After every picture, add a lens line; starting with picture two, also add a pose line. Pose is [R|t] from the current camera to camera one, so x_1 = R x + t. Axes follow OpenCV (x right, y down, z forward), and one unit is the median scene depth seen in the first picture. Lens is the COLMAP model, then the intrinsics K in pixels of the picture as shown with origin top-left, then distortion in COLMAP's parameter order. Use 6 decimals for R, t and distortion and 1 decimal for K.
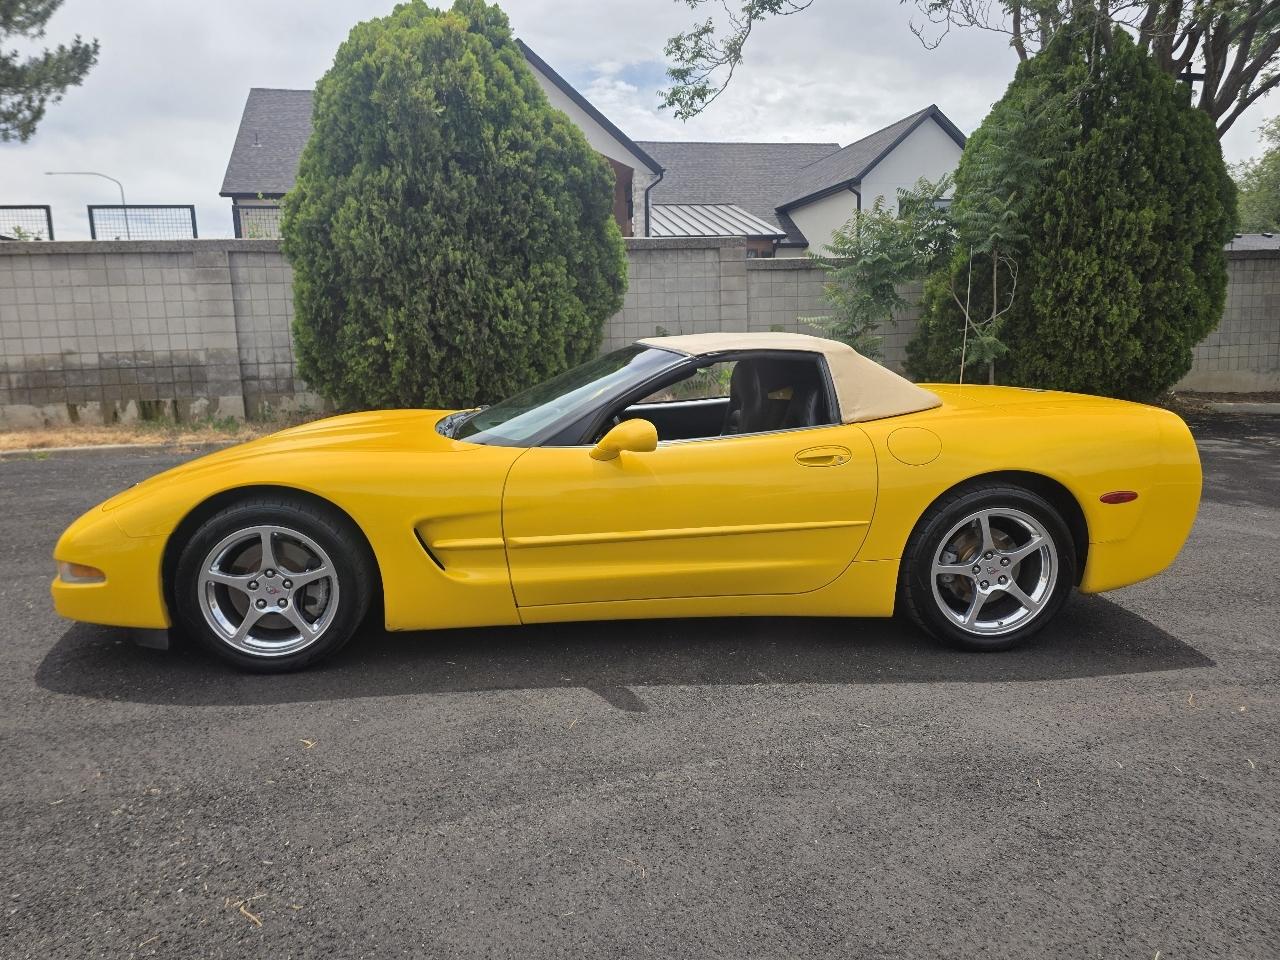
lens RADIAL K [[853.0, 0, 637.2], [0, 853.0, 475.0], [0, 0, 1]] dist [0.054775, -0.051968]
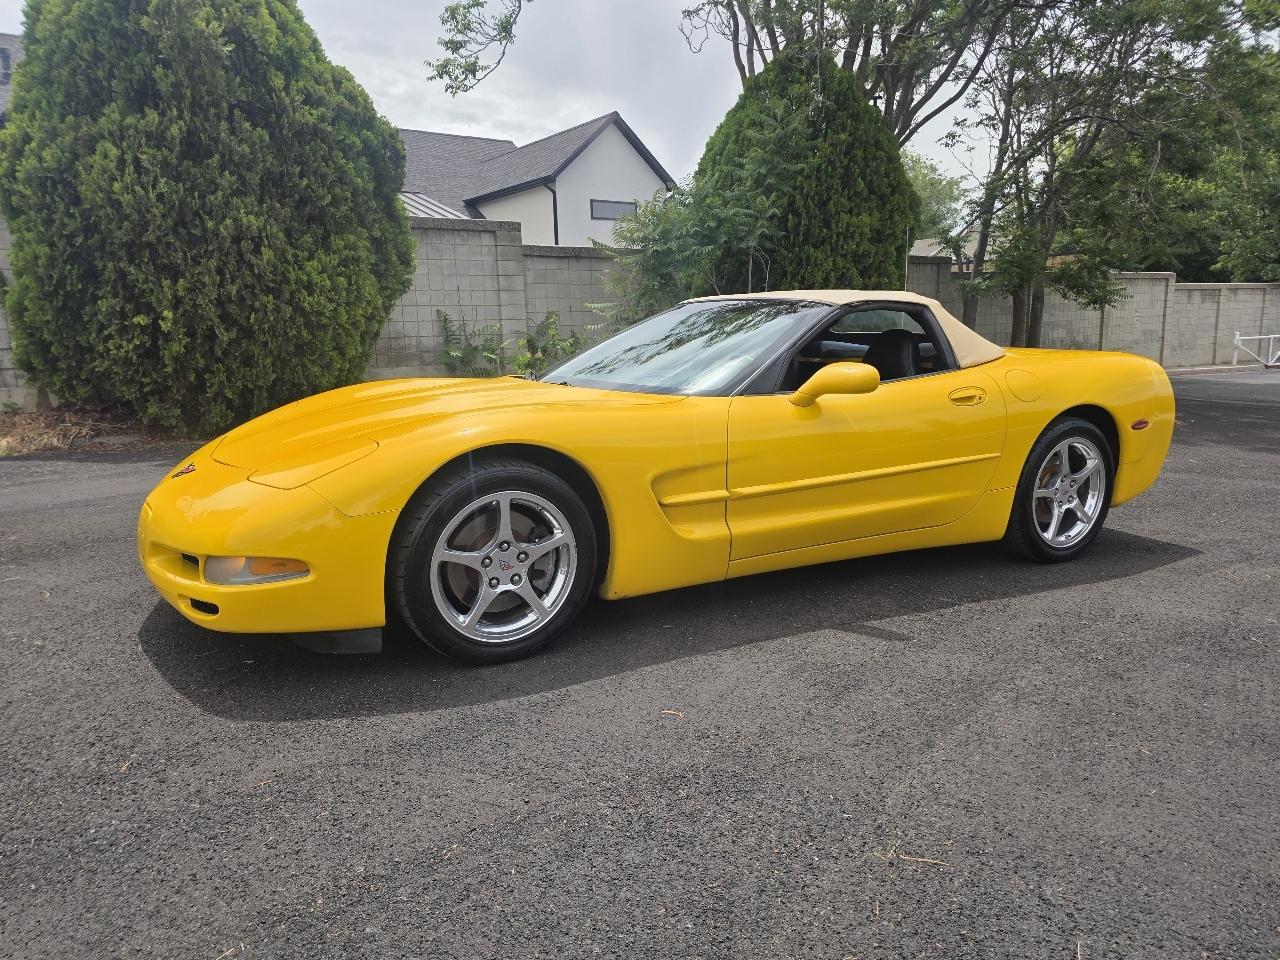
lens RADIAL K [[846.6, 0, 633.7], [0, 846.6, 486.5], [0, 0, 1]] dist [0.055538, -0.055732]
pose [[0.921674, -0.068169, 0.381929, -0.195651], [0.062294, 0.997672, 0.027743, 0.012001], [-0.382932, -0.001778, 0.923775, 0.050365]]
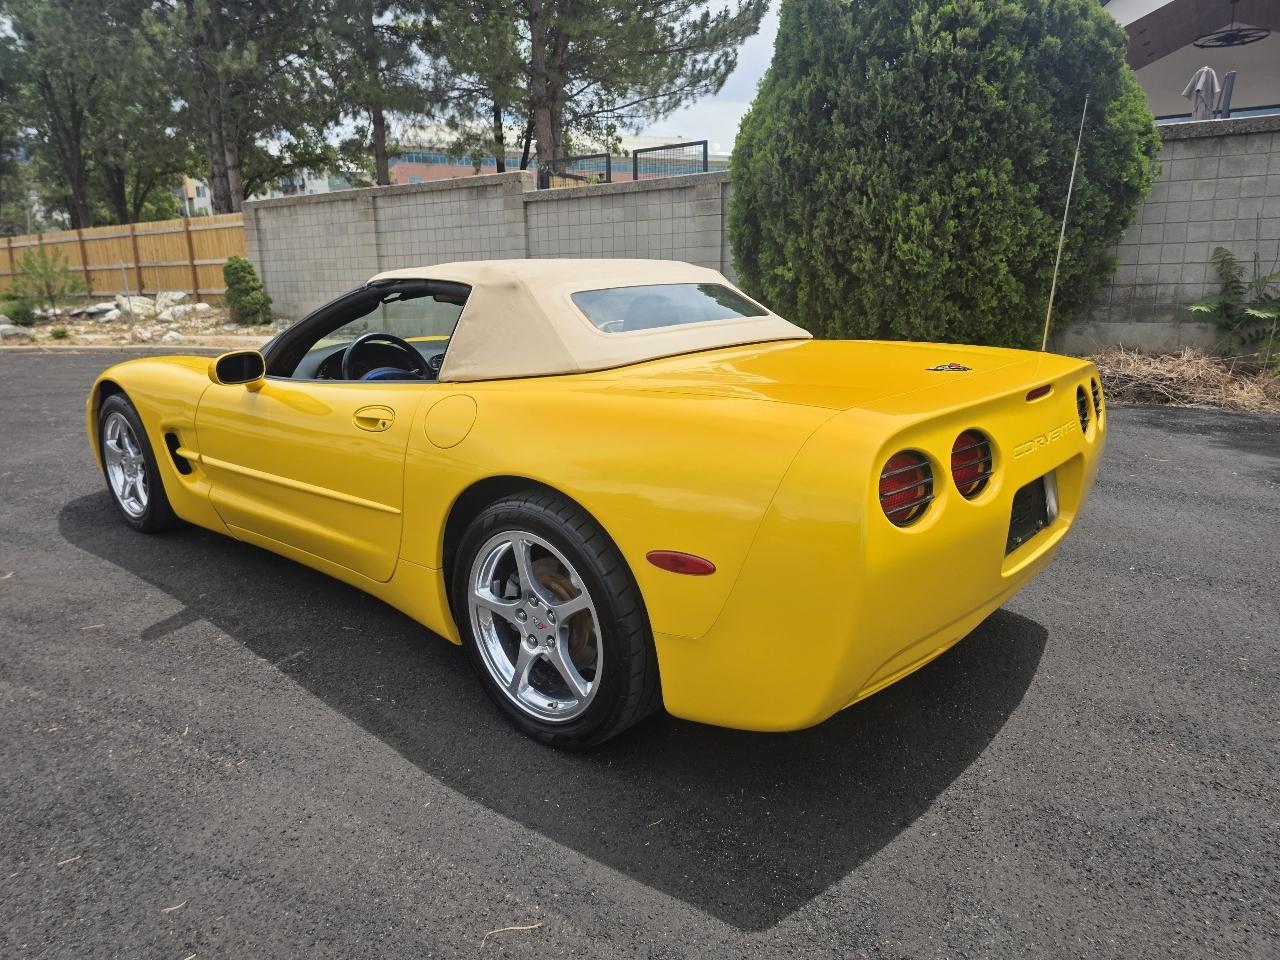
lens RADIAL K [[859.5, 0, 622.9], [0, 859.5, 486.6], [0, 0, 1]] dist [0.068072, -0.070053]
pose [[0.678254, 0.185152, -0.711119, 0.309732], [-0.119793, 0.982650, 0.141594, -0.032745], [0.724997, -0.010850, 0.688666, 0.199204]]
